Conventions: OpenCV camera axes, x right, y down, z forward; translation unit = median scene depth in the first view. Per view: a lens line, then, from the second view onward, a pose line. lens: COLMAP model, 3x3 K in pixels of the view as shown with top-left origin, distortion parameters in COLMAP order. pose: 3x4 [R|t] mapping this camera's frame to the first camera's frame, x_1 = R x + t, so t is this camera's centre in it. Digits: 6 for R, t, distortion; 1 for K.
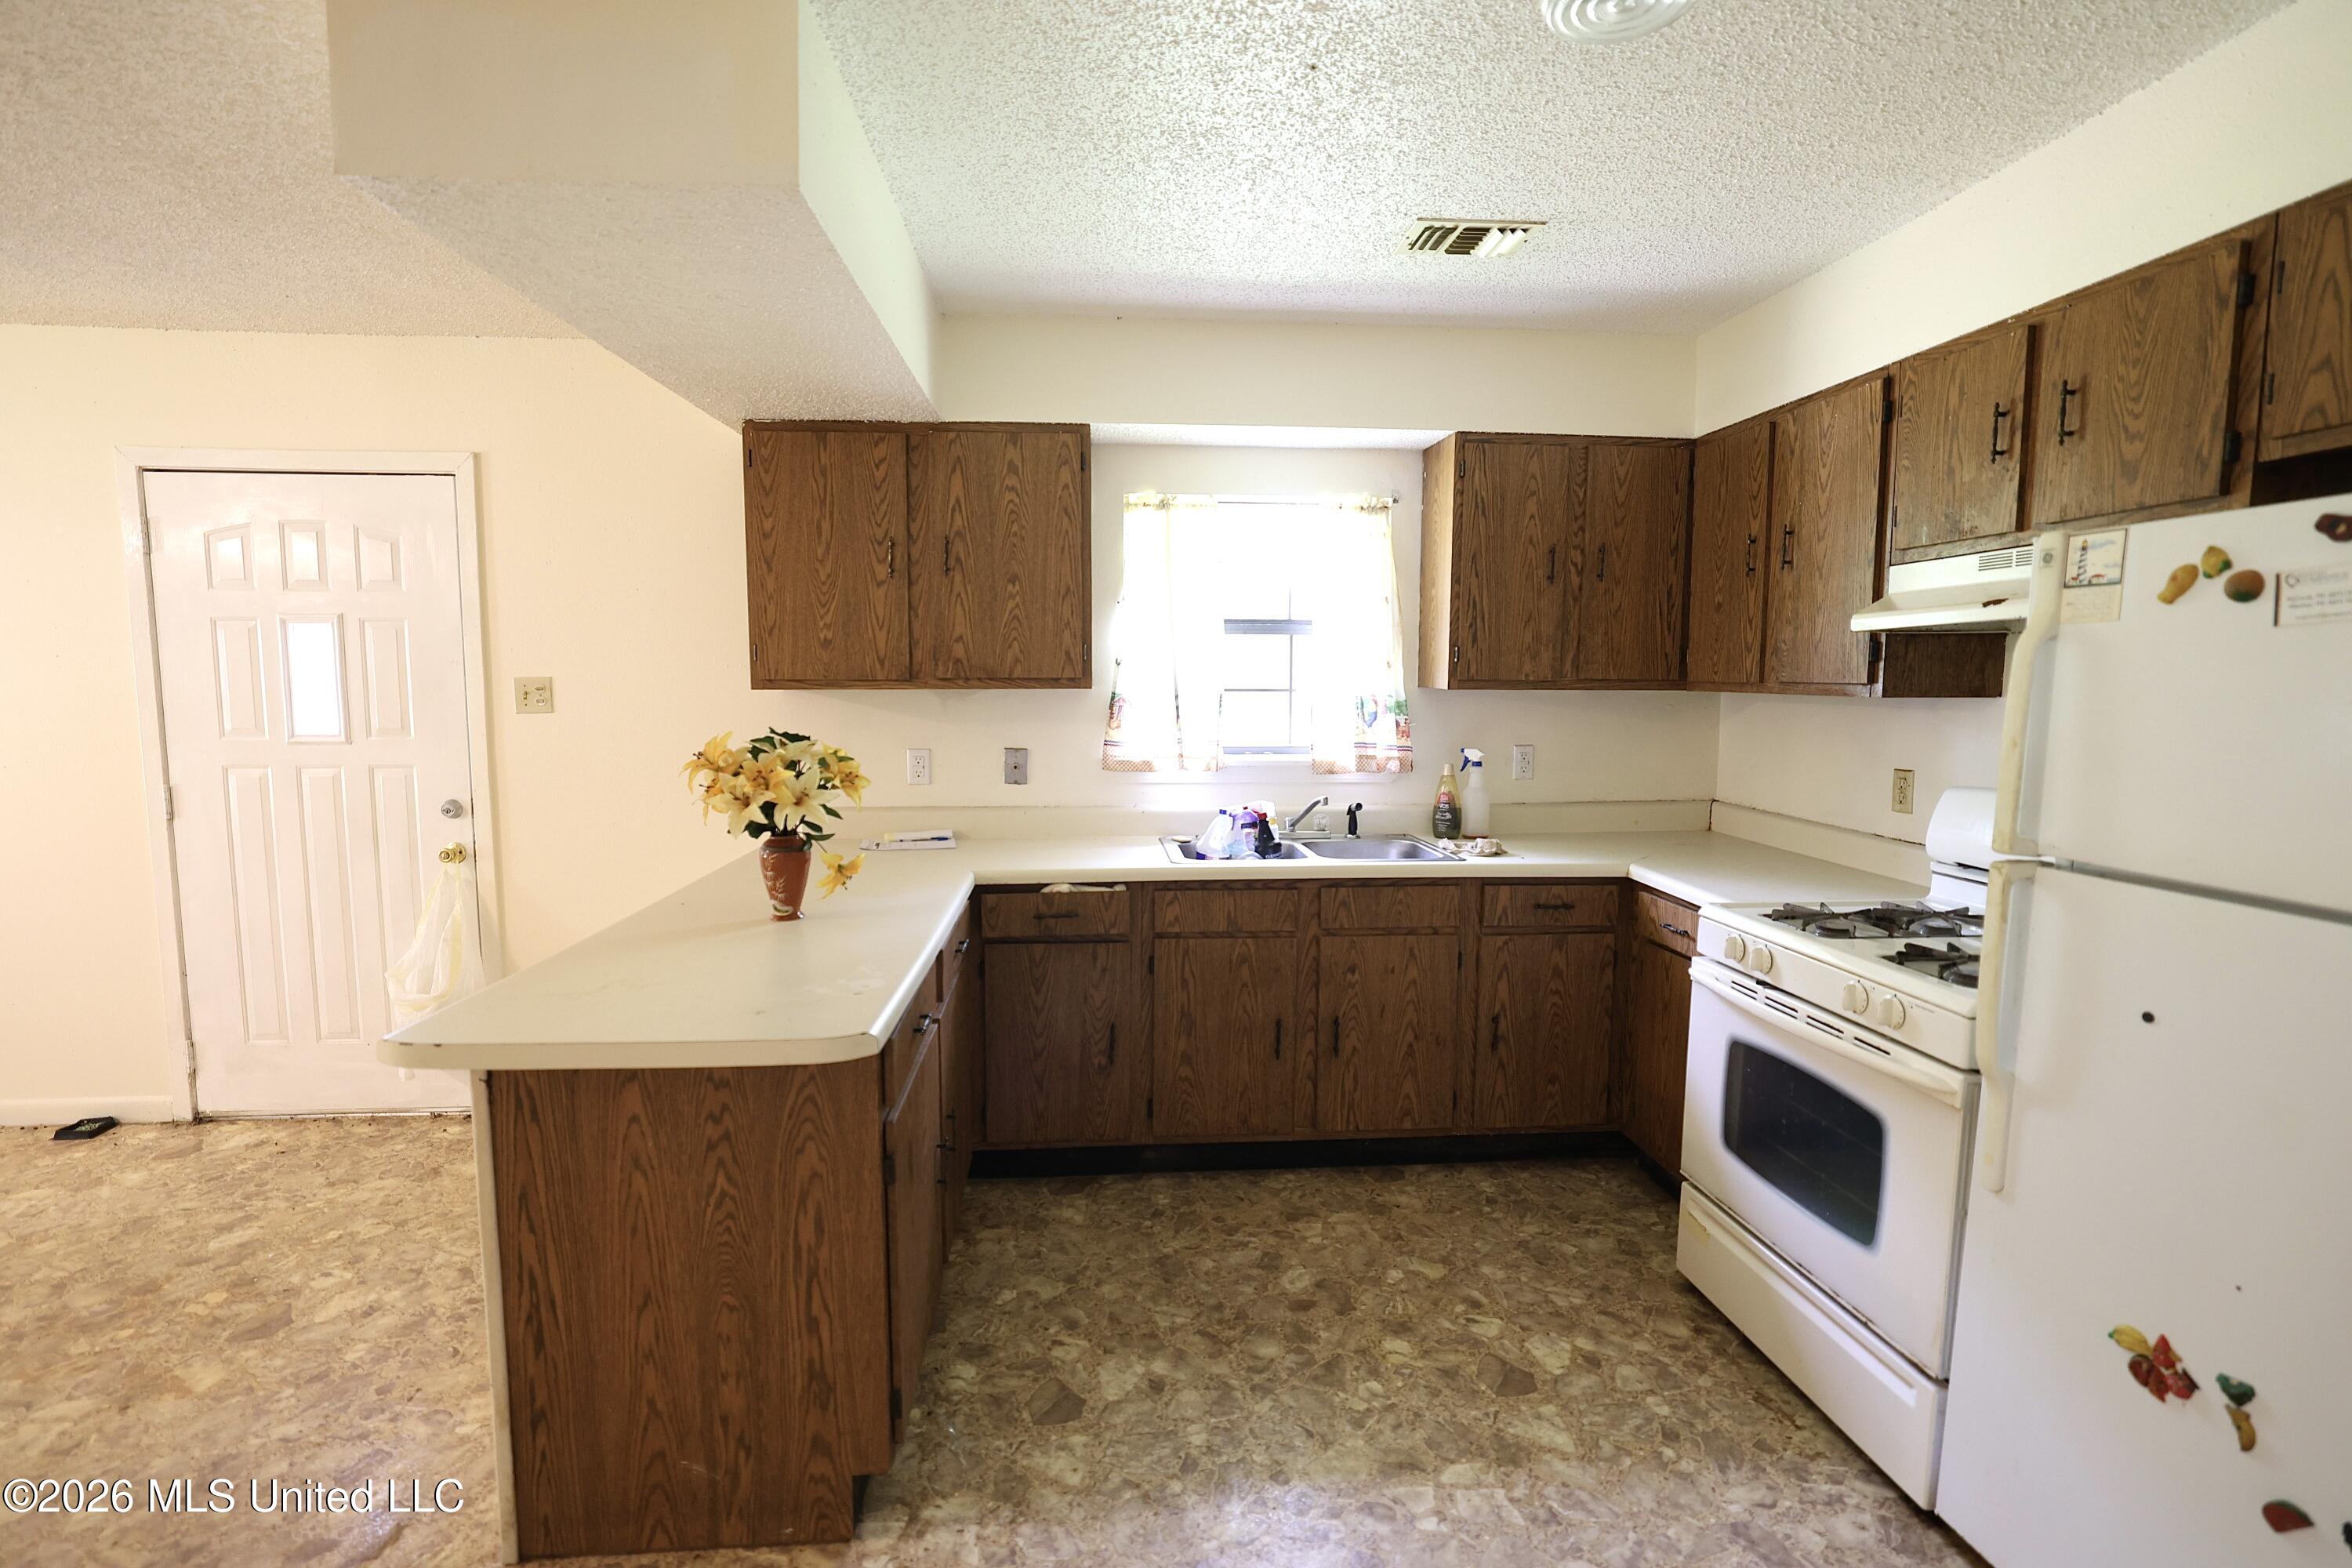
lens RADIAL K [[1069.2, 0, 1175.5], [0, 1069.2, 779.7], [0, 0, 1]] dist [-0.045610, 0.020433]
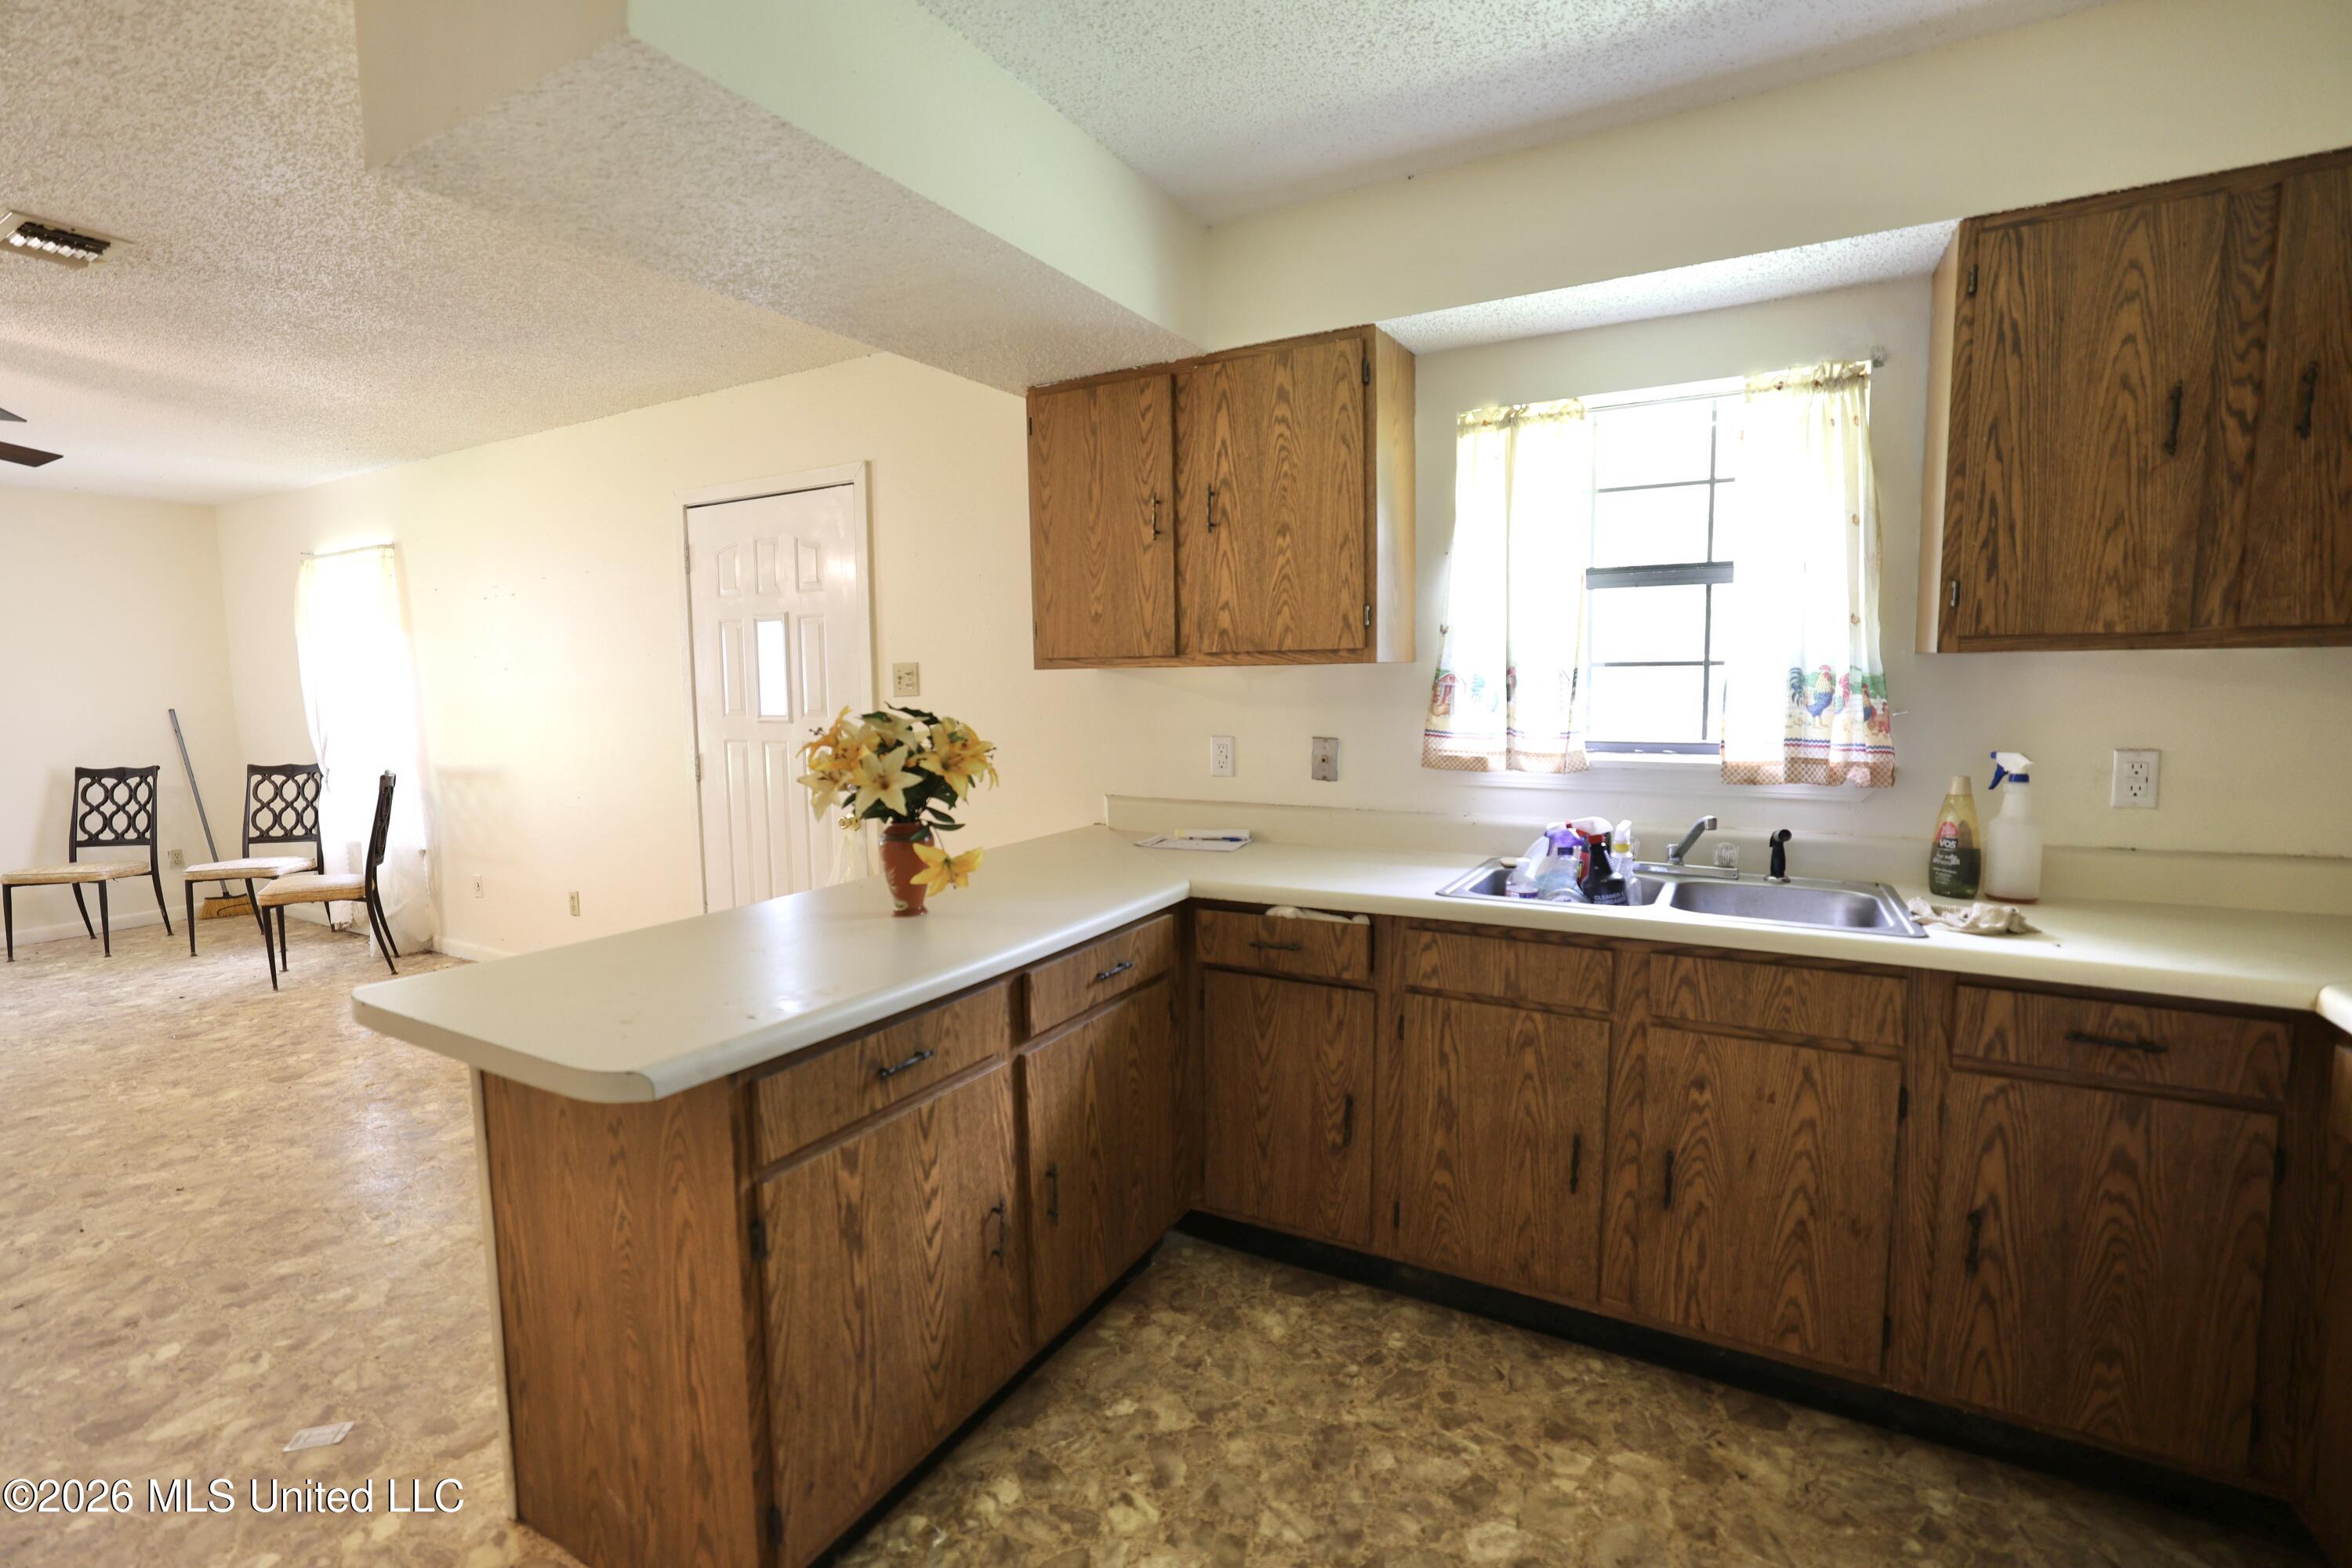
lens RADIAL K [[1043.0, 0, 1175.5], [0, 1043.0, 778.5], [0, 0, 1]] dist [-0.046896, 0.019526]
pose [[0.831685, 0.039568, -0.553836, 0.240671], [-0.038712, 0.999163, 0.013251, -0.004258], [0.553896, 0.010420, 0.832521, 0.300933]]
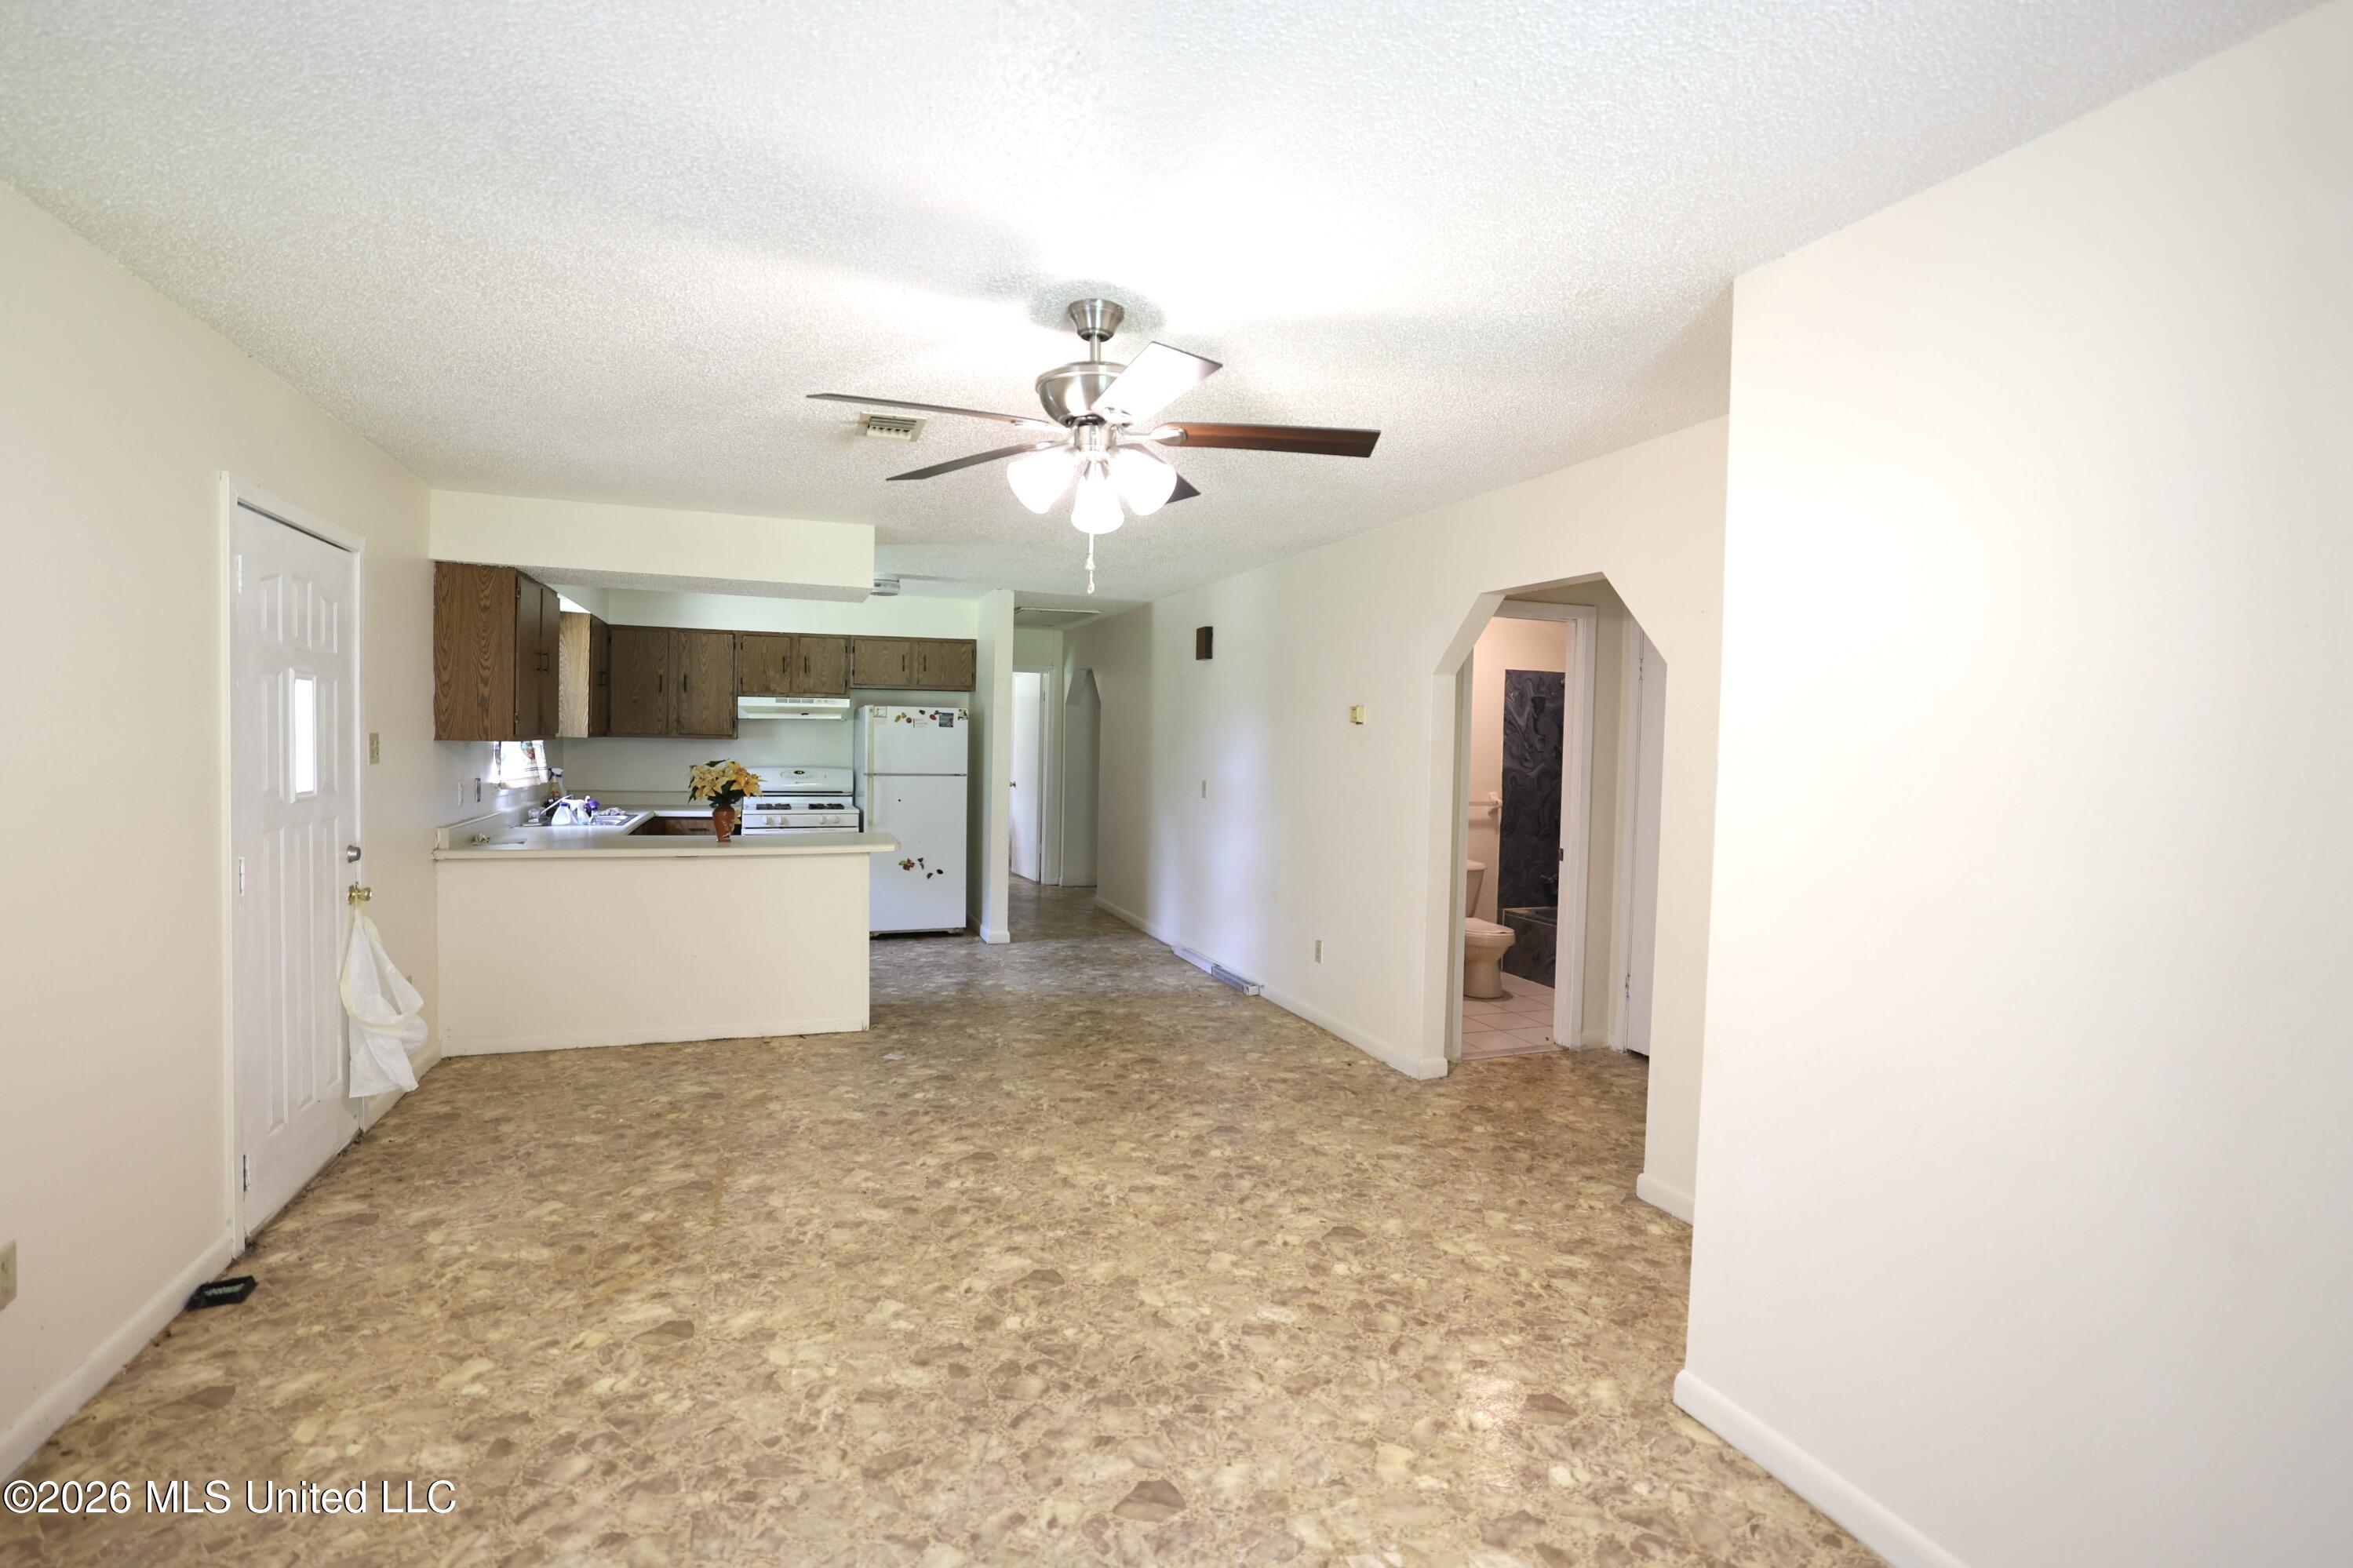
lens RADIAL K [[1105.0, 0, 1176.5], [0, 1105.0, 784.0], [0, 0, 1]] dist [-0.022772, 0.000119]
pose [[-0.271116, -0.049327, 0.961282, -2.244650], [0.071030, 0.994938, 0.071087, -0.070288], [-0.959922, 0.087553, -0.266240, 0.531751]]
